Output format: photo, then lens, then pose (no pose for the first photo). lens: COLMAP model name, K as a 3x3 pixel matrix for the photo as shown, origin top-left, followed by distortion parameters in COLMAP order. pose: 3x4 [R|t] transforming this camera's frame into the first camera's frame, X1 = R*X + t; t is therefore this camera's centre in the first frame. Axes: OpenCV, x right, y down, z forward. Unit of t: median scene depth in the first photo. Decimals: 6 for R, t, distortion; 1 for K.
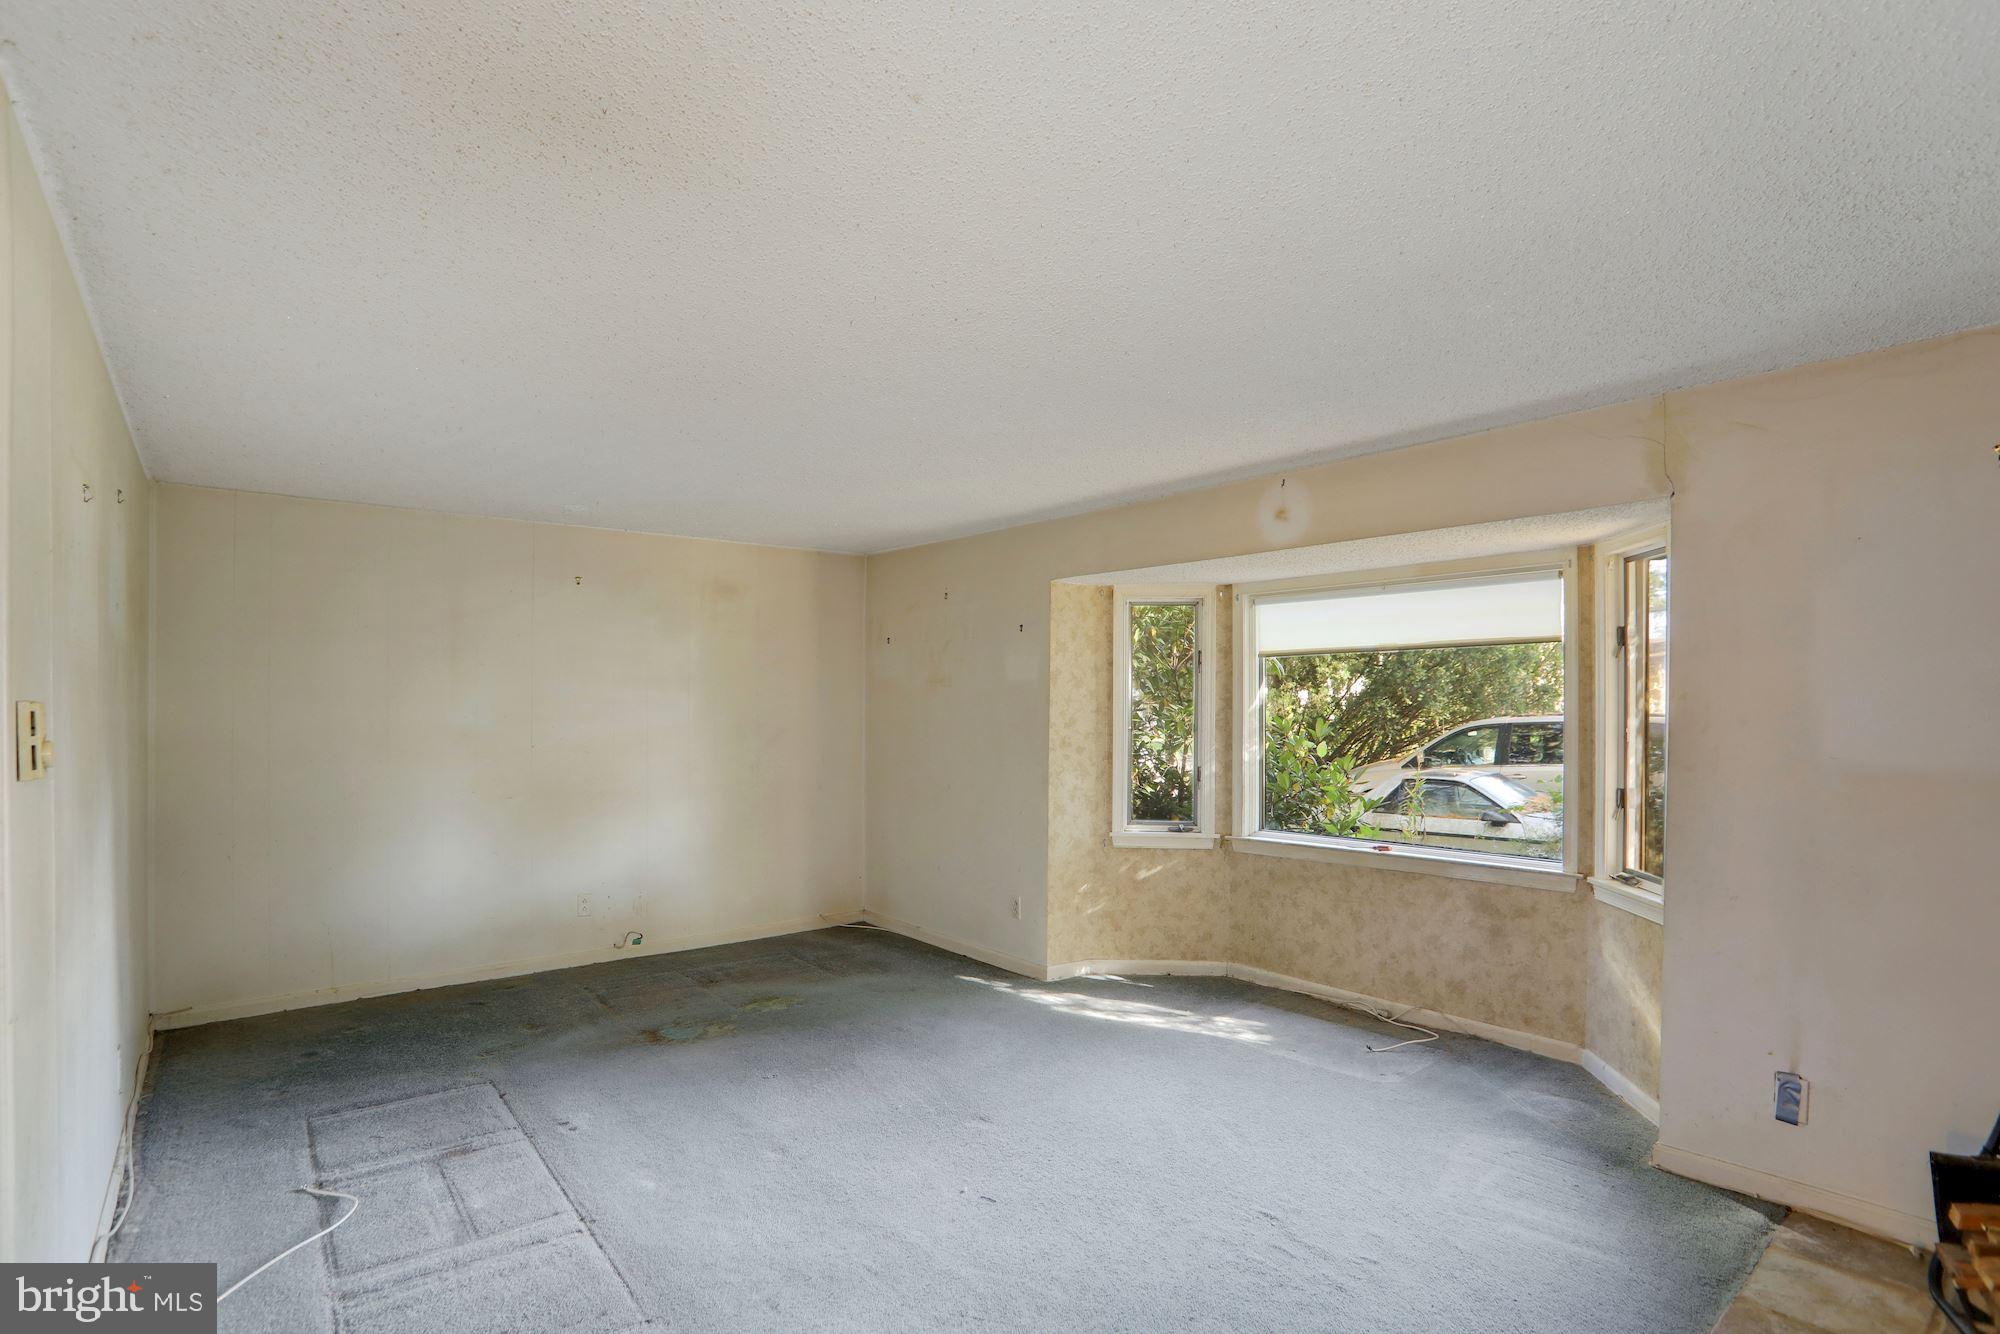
lens RADIAL K [[973.4, 0, 1014.4], [0, 973.4, 697.4], [0, 0, 1]] dist [-0.089281, 0.037973]
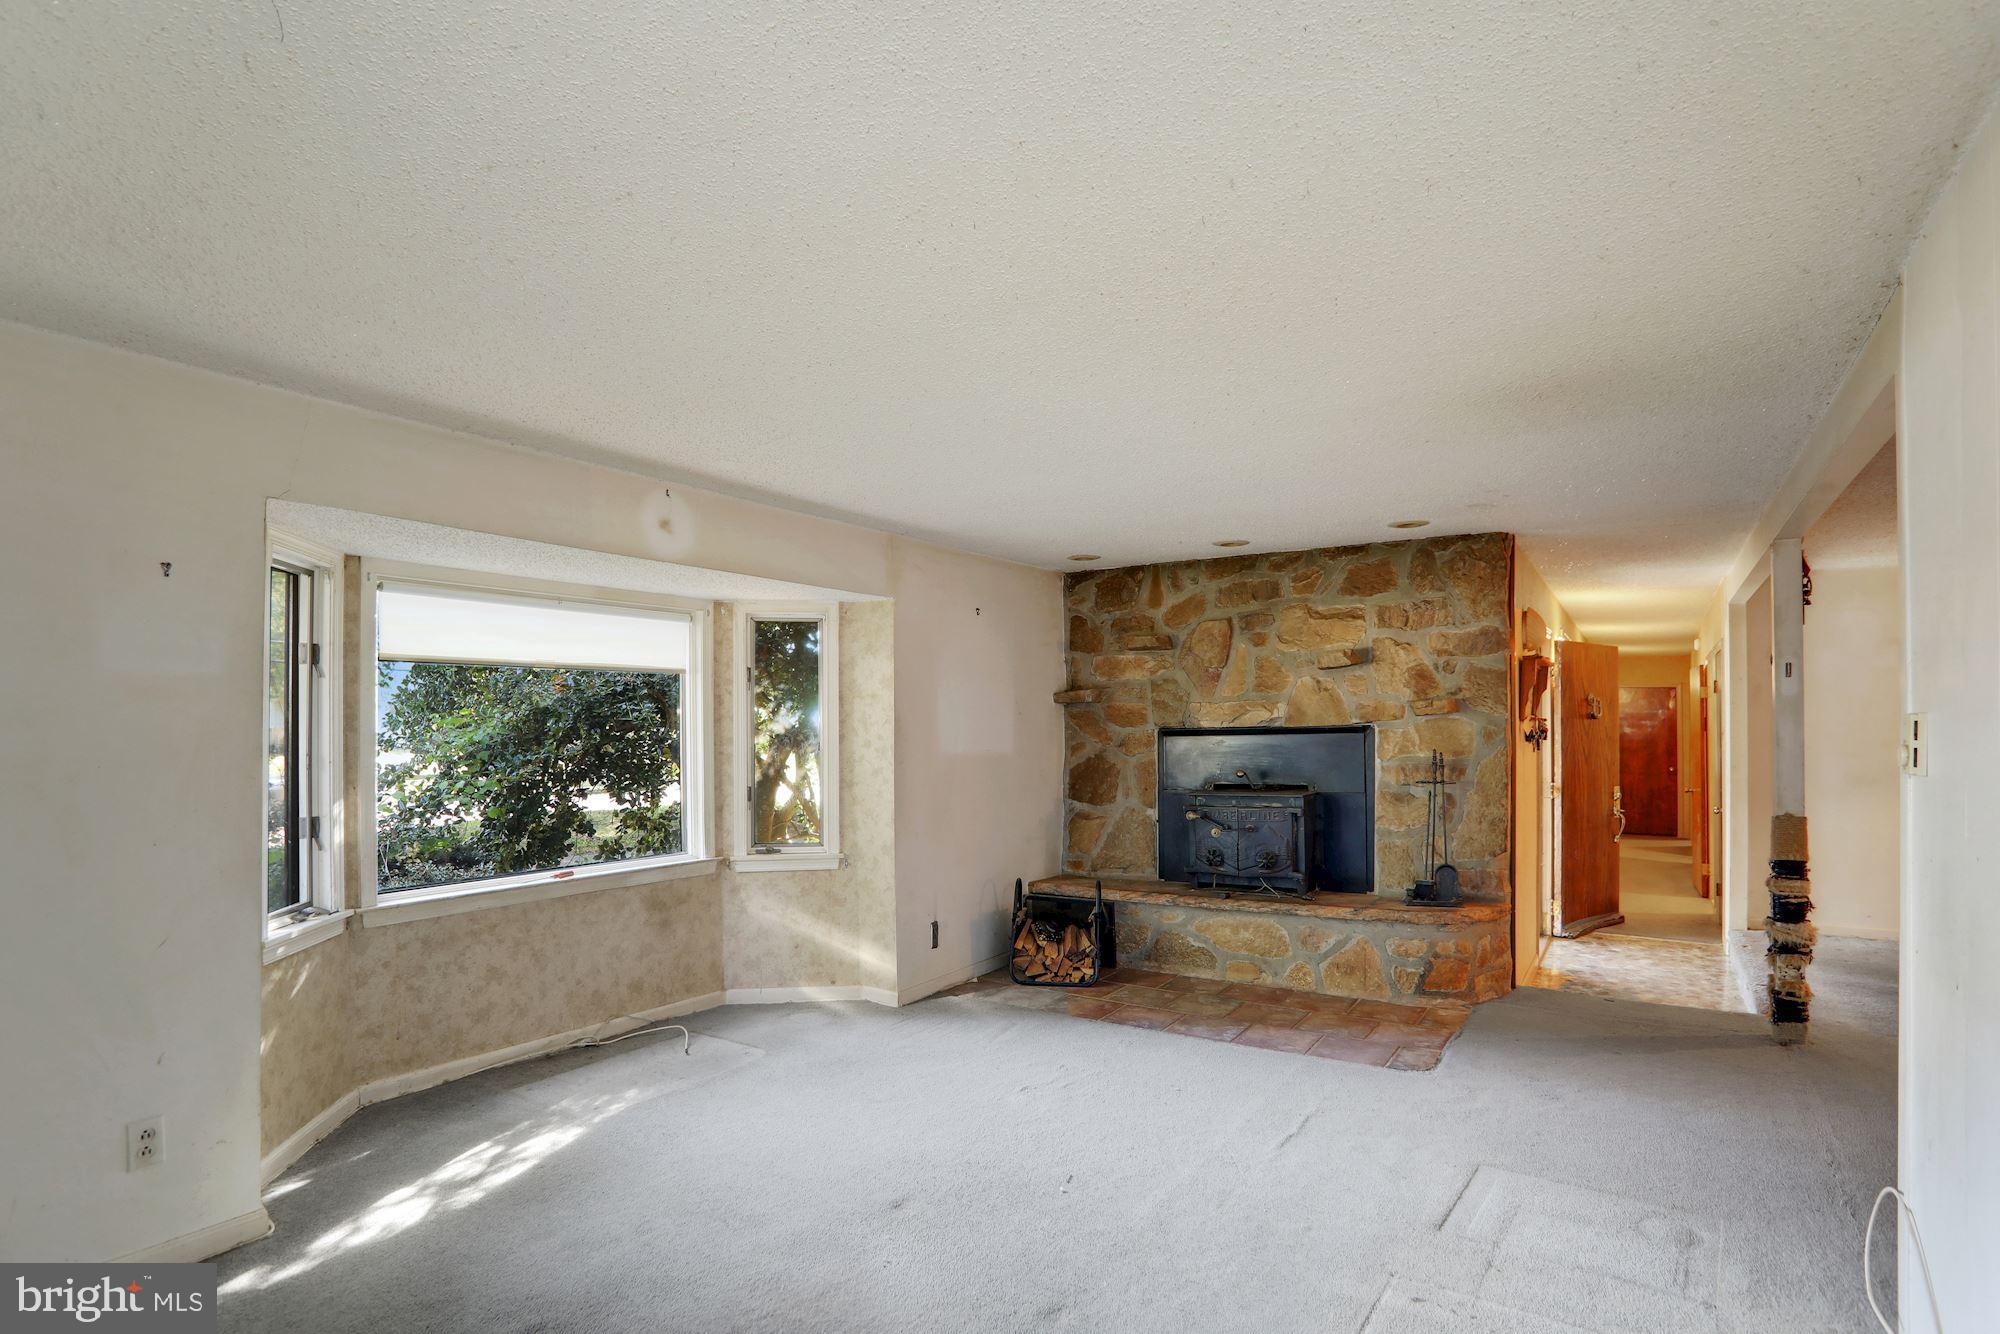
lens RADIAL K [[973.4, 0, 1014.4], [0, 973.4, 697.4], [0, 0, 1]] dist [-0.089281, 0.037973]
pose [[-0.273825, 0.027233, 0.961394, -0.624430], [-0.007087, 0.999515, -0.030331, 0.005609], [-0.961753, -0.015119, -0.273499, 0.785459]]
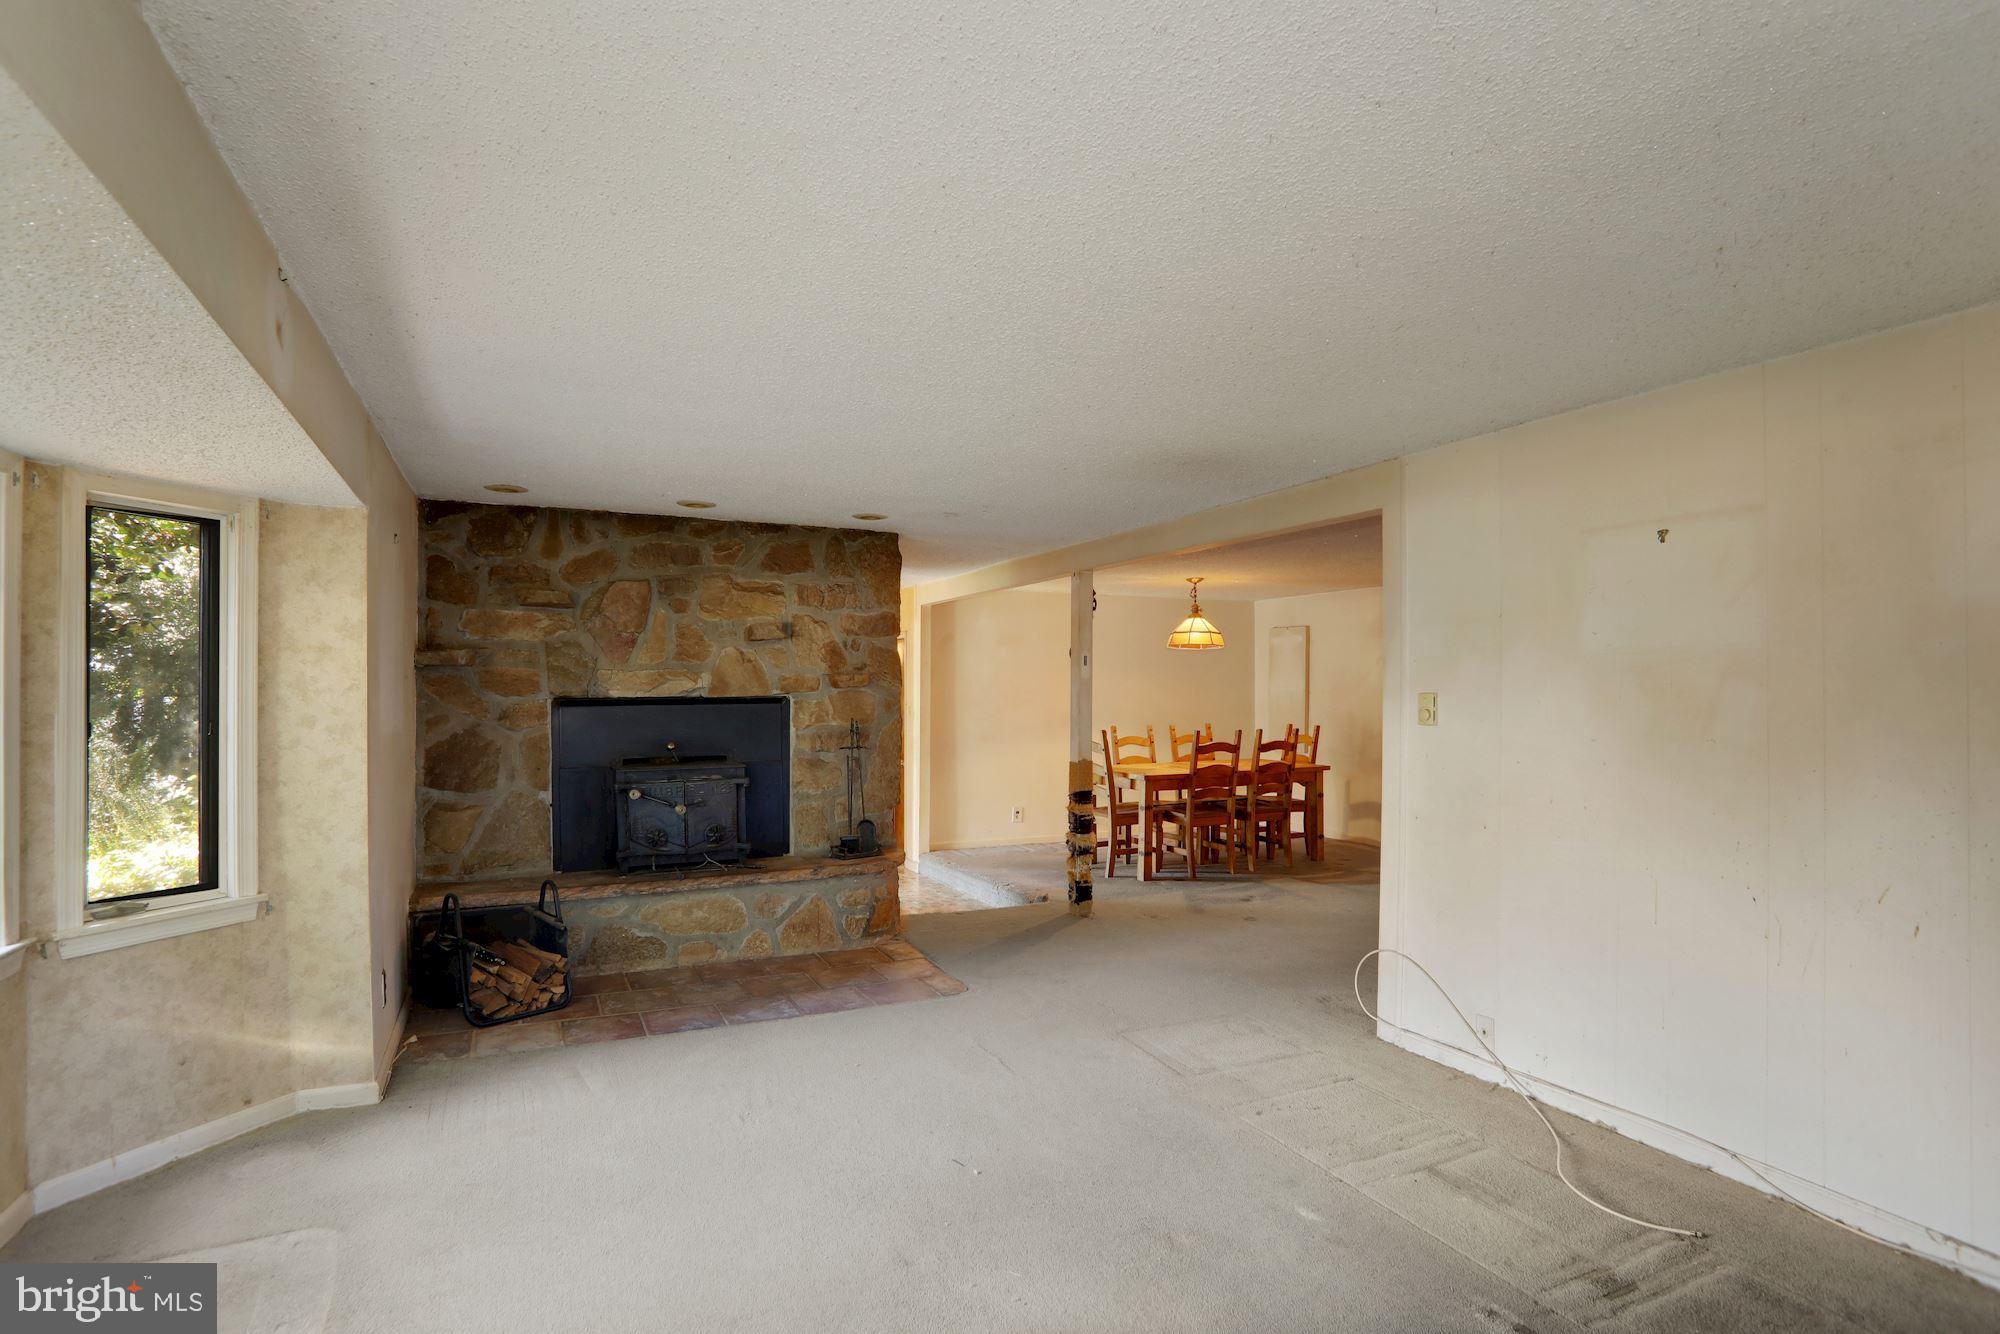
lens RADIAL K [[957.6, 0, 997.6], [0, 957.6, 672.2], [0, 0, 1]] dist [-0.088958, 0.038013]
pose [[-0.960283, 0.001805, 0.279024, -0.218378], [-0.007633, 0.999435, -0.032735, 0.008080], [-0.278925, -0.033565, -0.959726, 1.151874]]
